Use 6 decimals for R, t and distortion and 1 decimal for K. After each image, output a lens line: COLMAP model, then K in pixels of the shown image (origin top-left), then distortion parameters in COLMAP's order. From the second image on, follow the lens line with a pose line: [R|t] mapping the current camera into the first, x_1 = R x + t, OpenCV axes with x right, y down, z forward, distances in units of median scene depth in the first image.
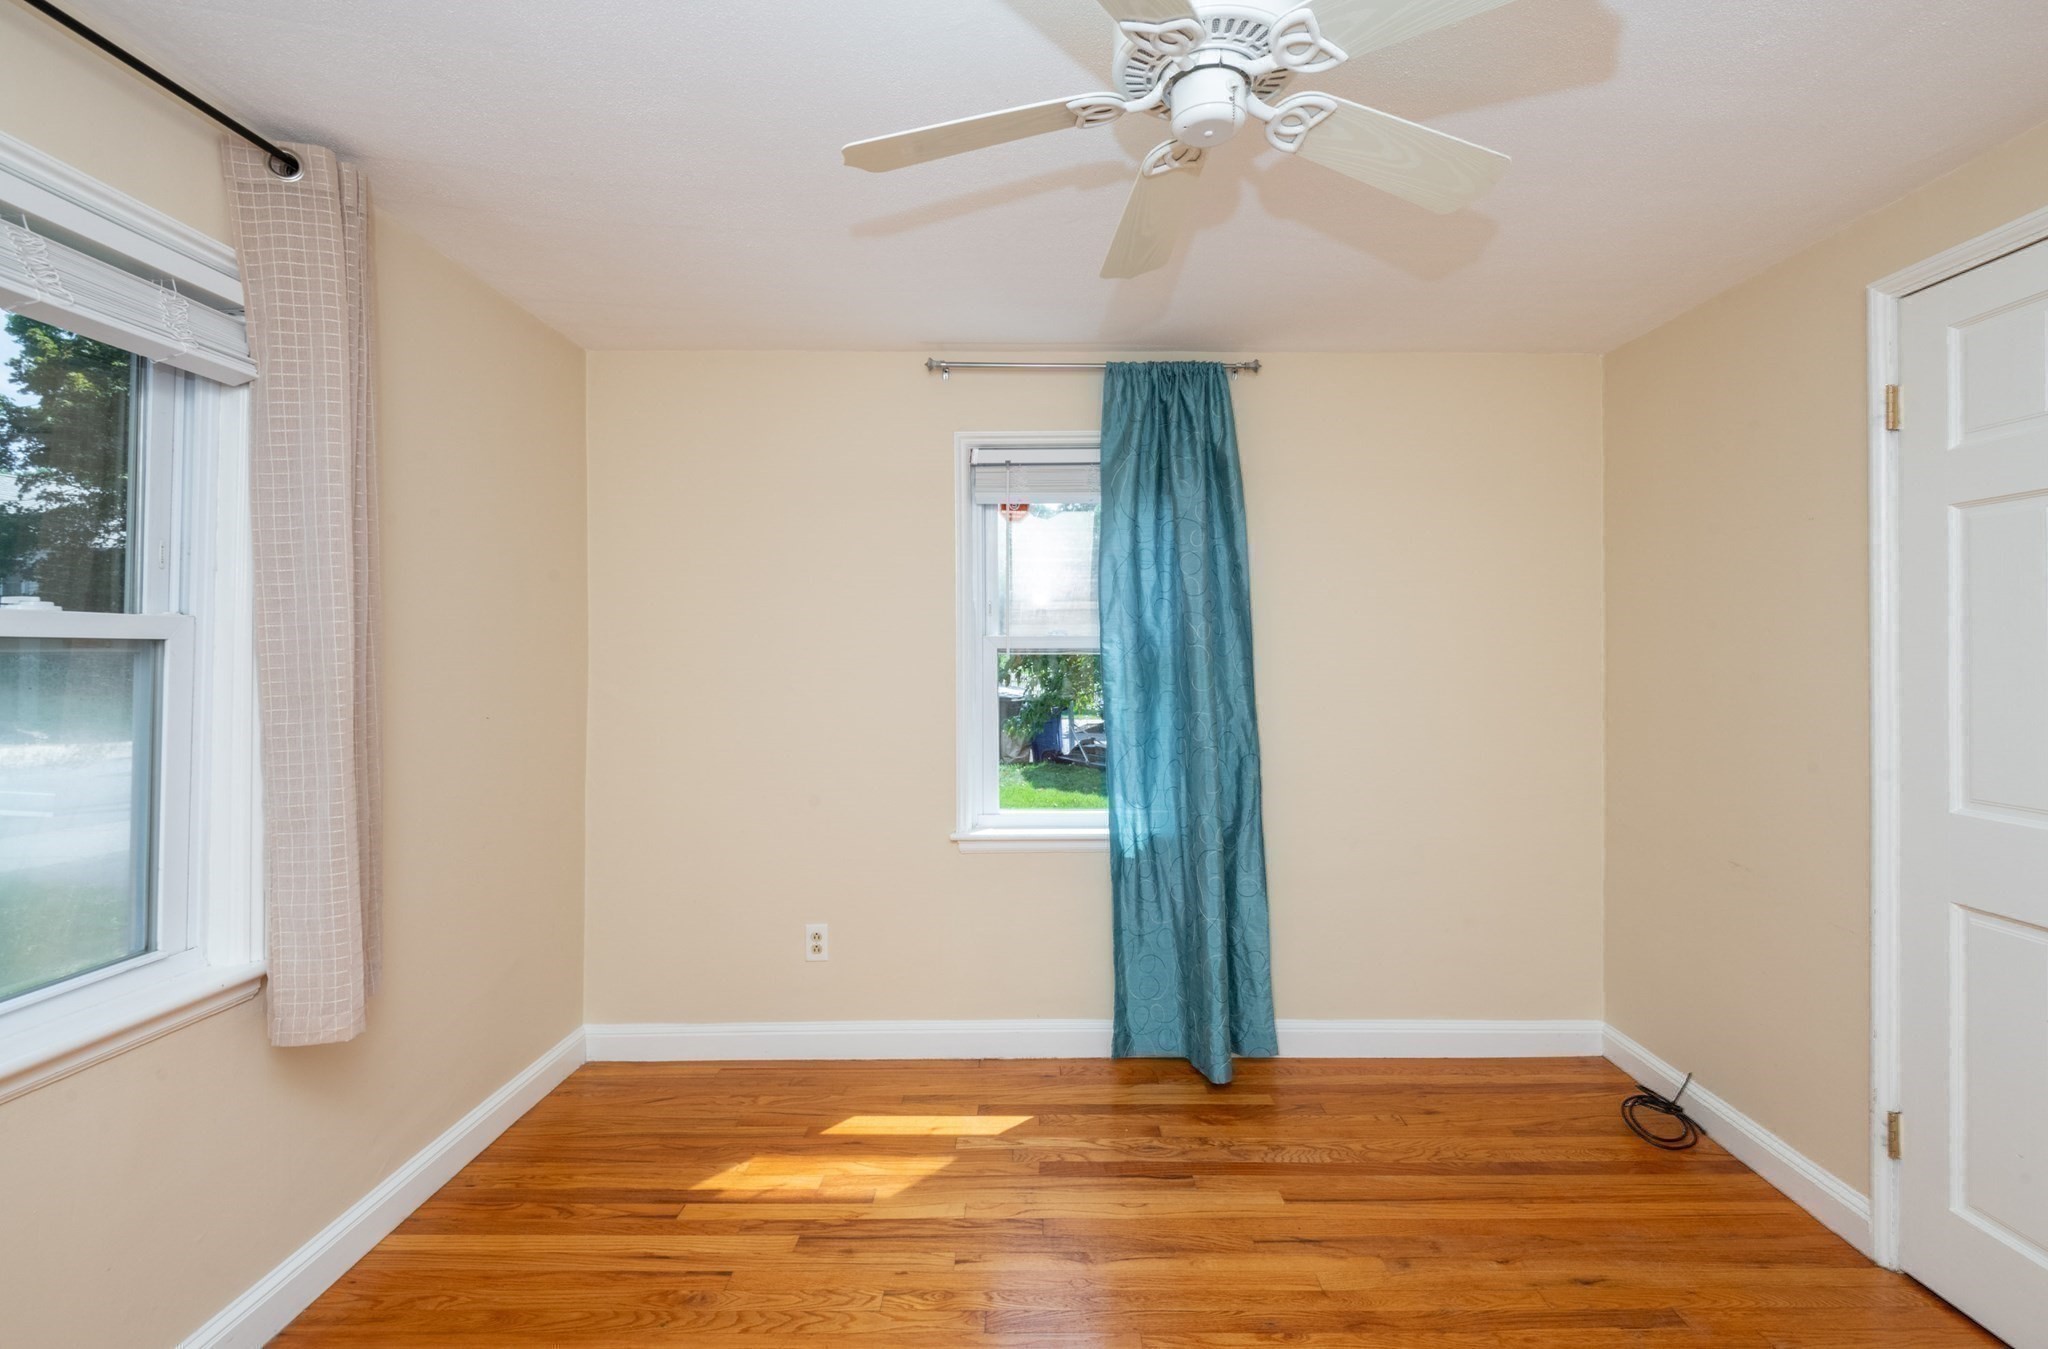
lens RADIAL K [[933.6, 0, 1045.7], [0, 933.6, 648.4], [0, 0, 1]] dist [0.040568, -0.027571]
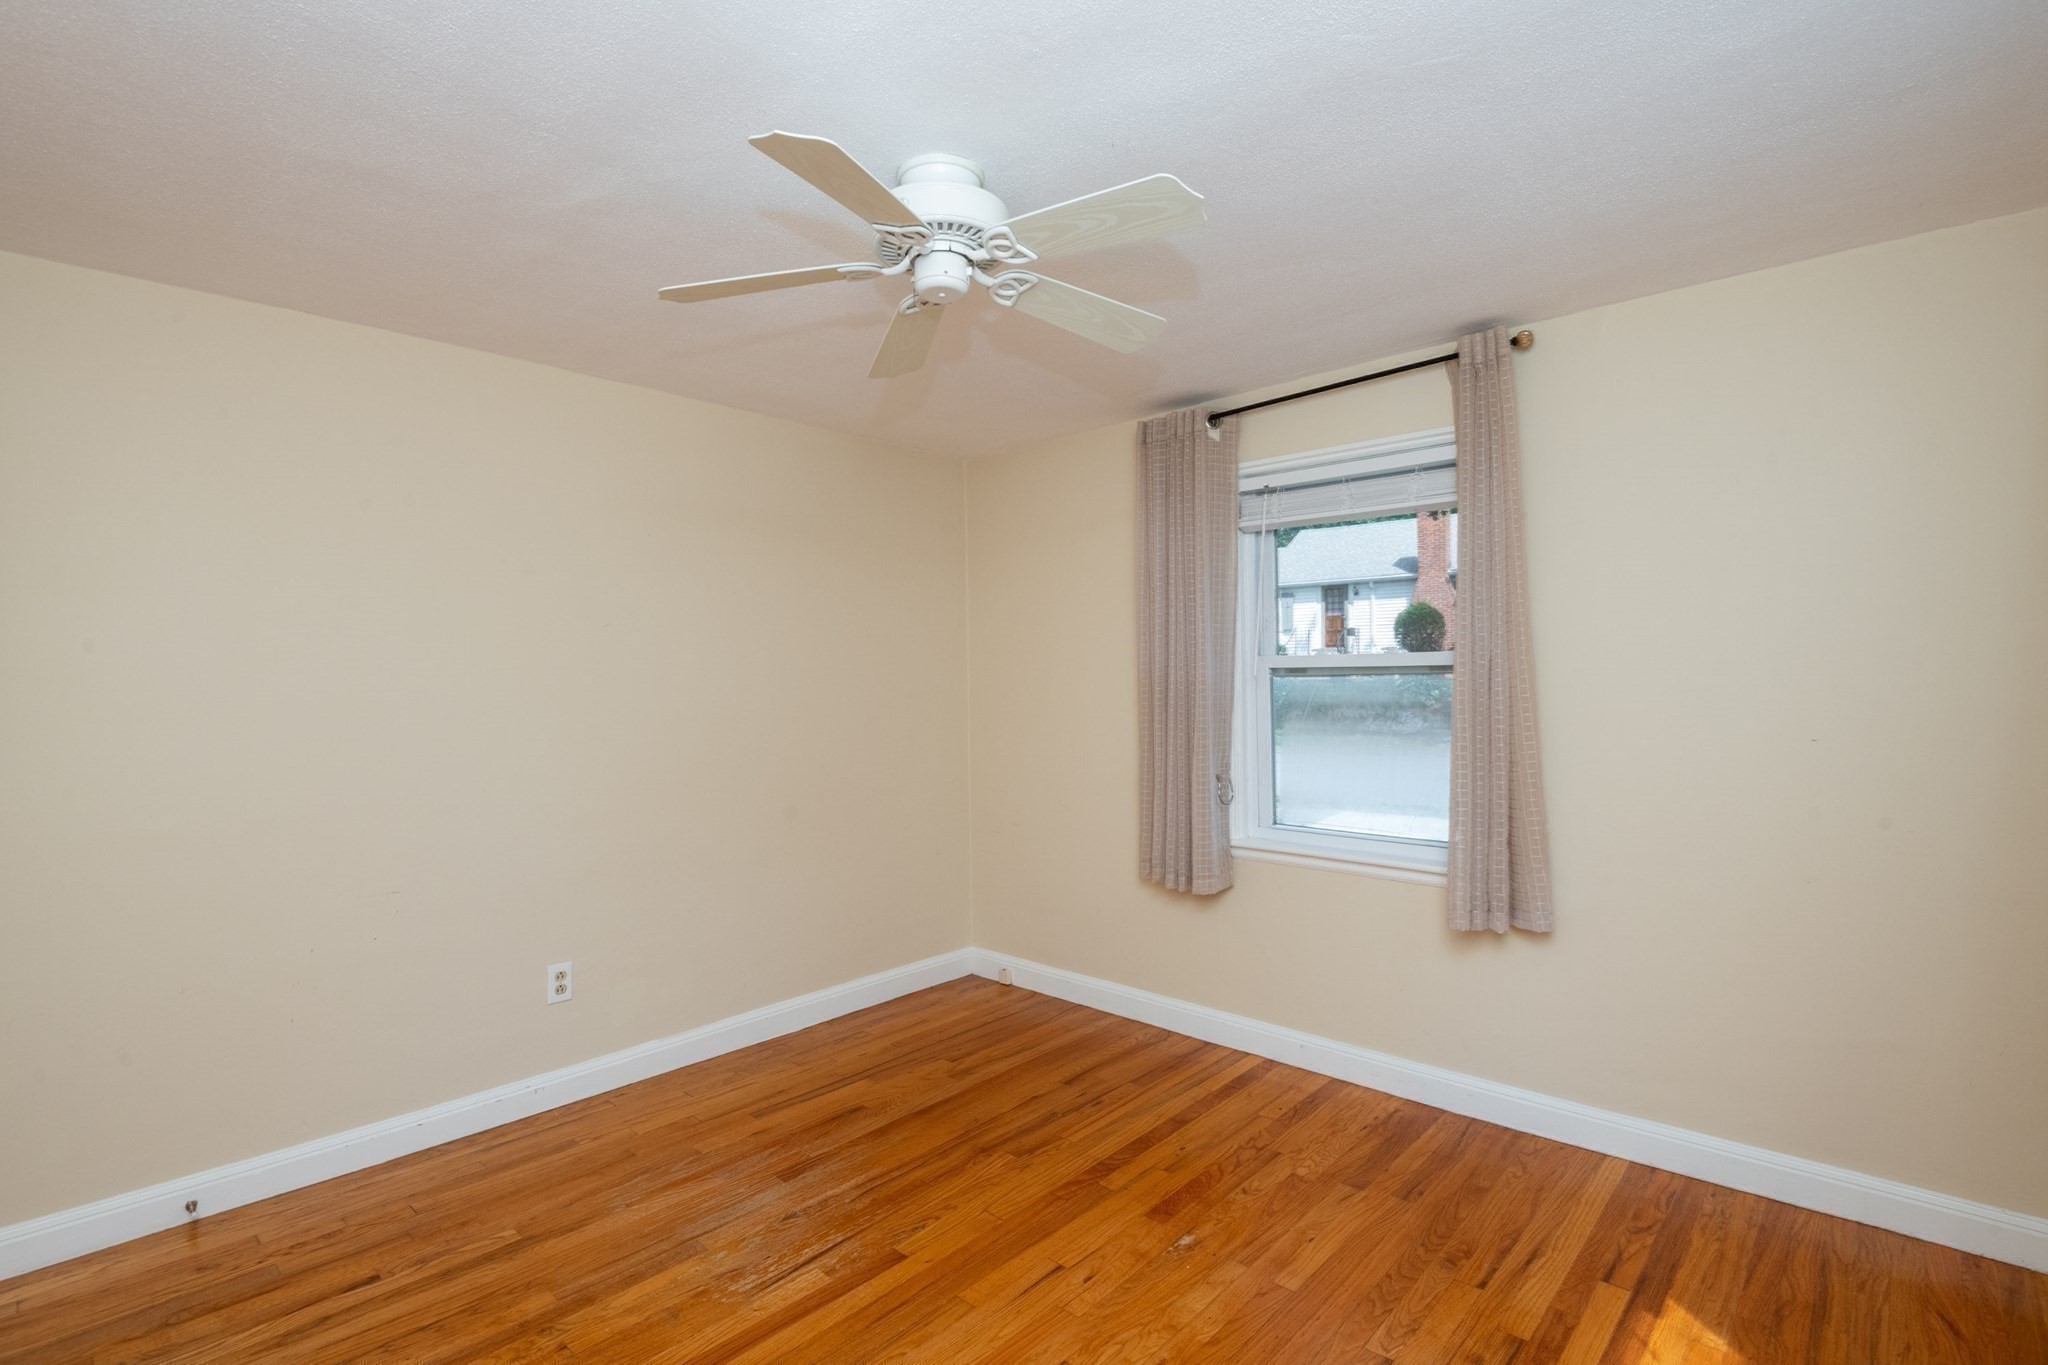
lens RADIAL K [[951.8, 0, 1024.0], [0, 951.8, 682.5], [0, 0, 1]] dist [-0.000793, -0.018212]
pose [[-0.678628, 0.006646, -0.734452, 0.550567], [0.013852, 0.999897, -0.003751, 0.009969], [0.734351, -0.012719, -0.678650, 1.004144]]
